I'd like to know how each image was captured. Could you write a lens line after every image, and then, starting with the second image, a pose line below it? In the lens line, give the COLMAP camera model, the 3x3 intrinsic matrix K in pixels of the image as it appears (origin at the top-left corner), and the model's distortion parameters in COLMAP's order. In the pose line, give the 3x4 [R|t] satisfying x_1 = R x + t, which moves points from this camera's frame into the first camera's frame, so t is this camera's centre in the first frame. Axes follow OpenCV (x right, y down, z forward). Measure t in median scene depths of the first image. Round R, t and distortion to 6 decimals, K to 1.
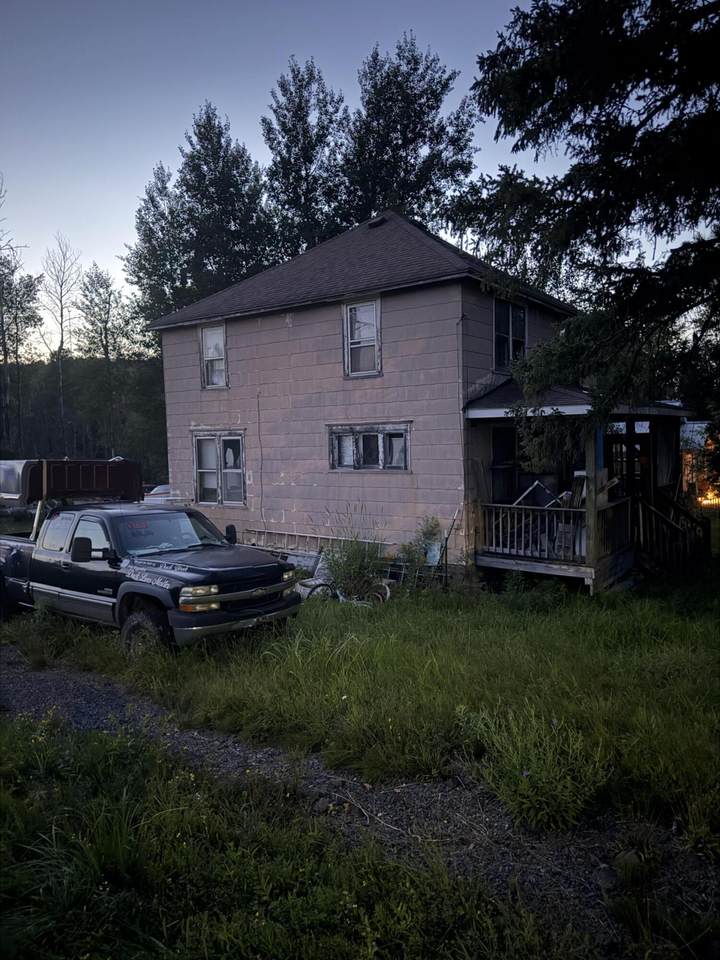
lens RADIAL K [[665.6, 0, 360.7], [0, 665.6, 484.5], [0, 0, 1]] dist [0.113297, -0.168018]
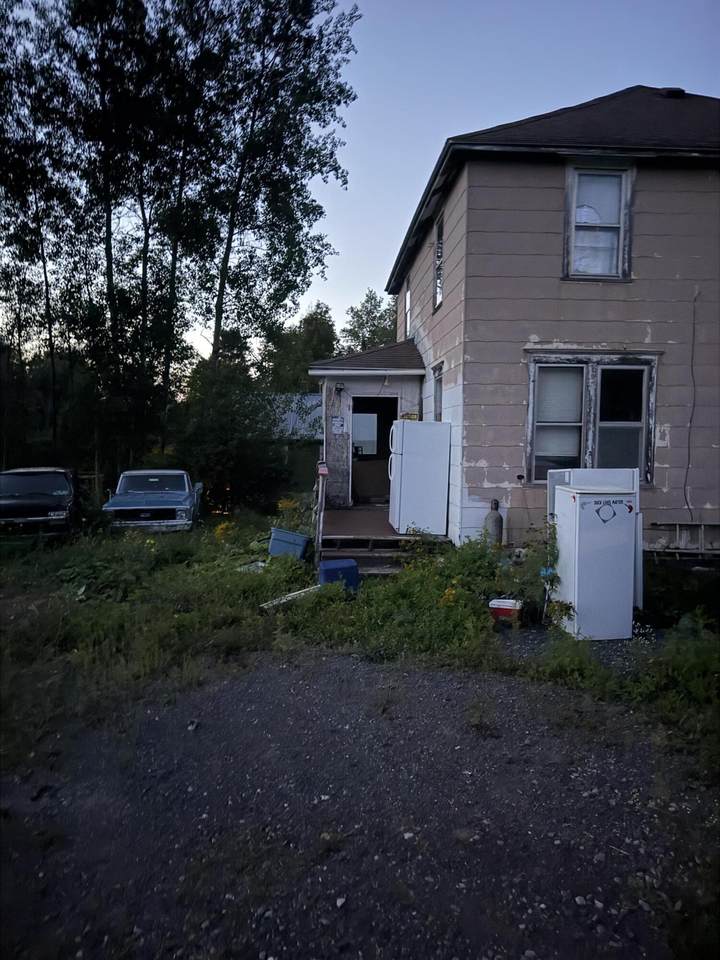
lens RADIAL K [[665.6, 0, 360.7], [0, 665.6, 484.5], [0, 0, 1]] dist [0.113297, -0.168018]
pose [[0.779684, -0.013139, 0.626036, -0.740786], [0.016862, 0.999858, -0.000016, 0.028423], [-0.625946, 0.010569, 0.779794, 0.686320]]
